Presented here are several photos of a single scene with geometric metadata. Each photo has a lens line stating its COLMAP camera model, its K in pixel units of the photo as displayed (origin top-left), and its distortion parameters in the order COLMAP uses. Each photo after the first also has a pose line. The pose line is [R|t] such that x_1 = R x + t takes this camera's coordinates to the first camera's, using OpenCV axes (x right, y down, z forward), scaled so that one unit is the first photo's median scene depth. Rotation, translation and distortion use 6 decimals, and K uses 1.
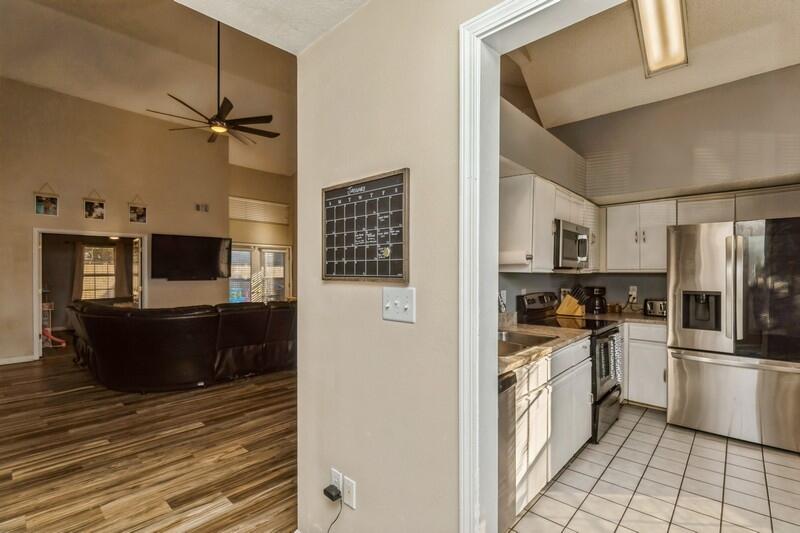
lens RADIAL K [[368.9, 0, 401.1], [0, 368.9, 273.1], [0, 0, 1]] dist [-0.006721, -0.001456]
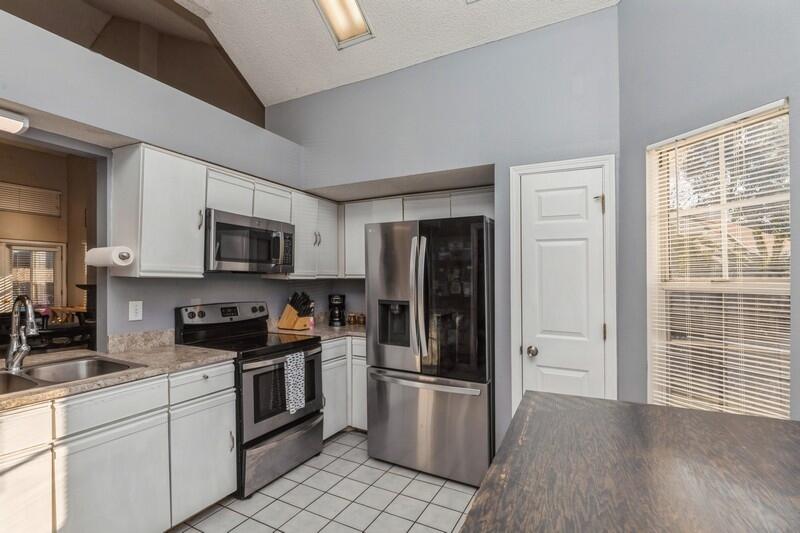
lens RADIAL K [[368.9, 0, 400.2], [0, 368.9, 273.5], [0, 0, 1]] dist [-0.006721, -0.001456]
pose [[0.970144, 0.010547, 0.242300, 0.496795], [-0.006850, 0.999847, -0.016098, -0.000064], [-0.242433, 0.013957, 0.970068, 0.124934]]
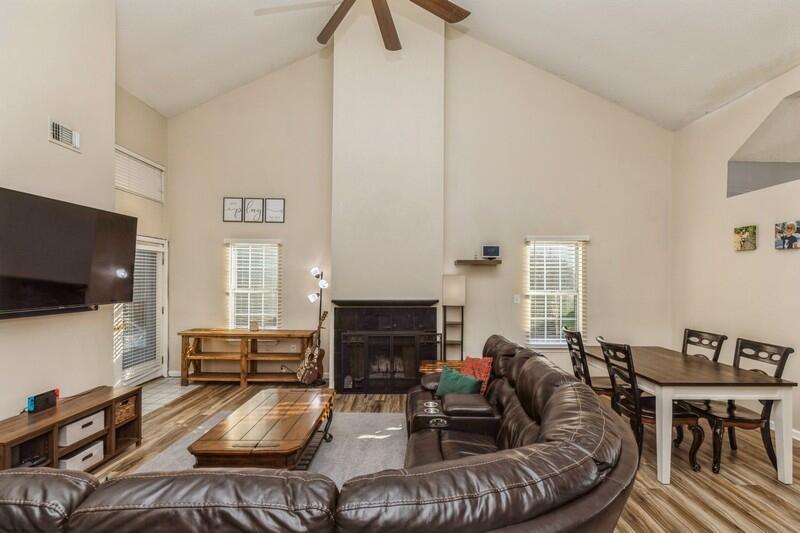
lens RADIAL K [[368.9, 0, 394.4], [0, 368.9, 272.5], [0, 0, 1]] dist [-0.006721, -0.001456]
pose [[0.737718, 0.019978, 0.674813, -0.970622], [-0.005757, 0.999712, -0.023303, -0.030500], [-0.675084, 0.013306, 0.737621, 0.815846]]
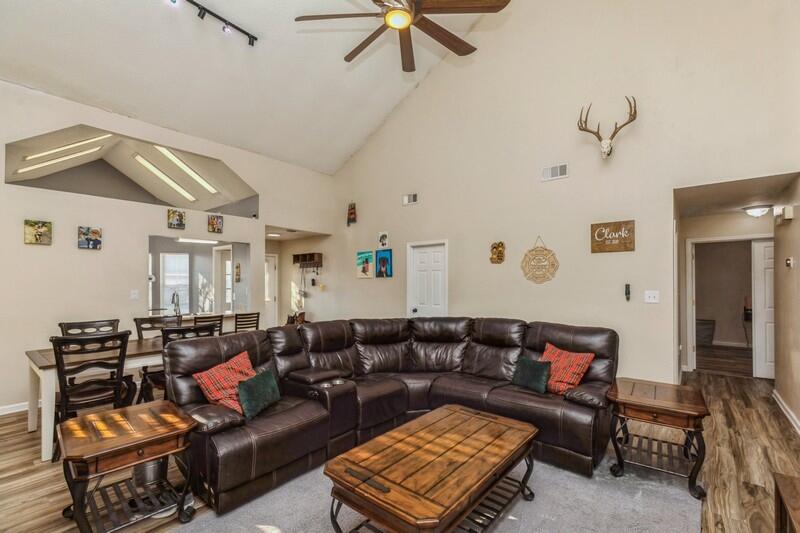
lens RADIAL K [[368.9, 0, 403.9], [0, 368.9, 280.2], [0, 0, 1]] dist [-0.006721, -0.001456]
pose [[-0.998391, 0.006651, -0.056317, -0.584385], [0.006893, 0.999968, -0.004103, -0.007955], [0.056288, -0.004485, -0.998404, 1.921790]]
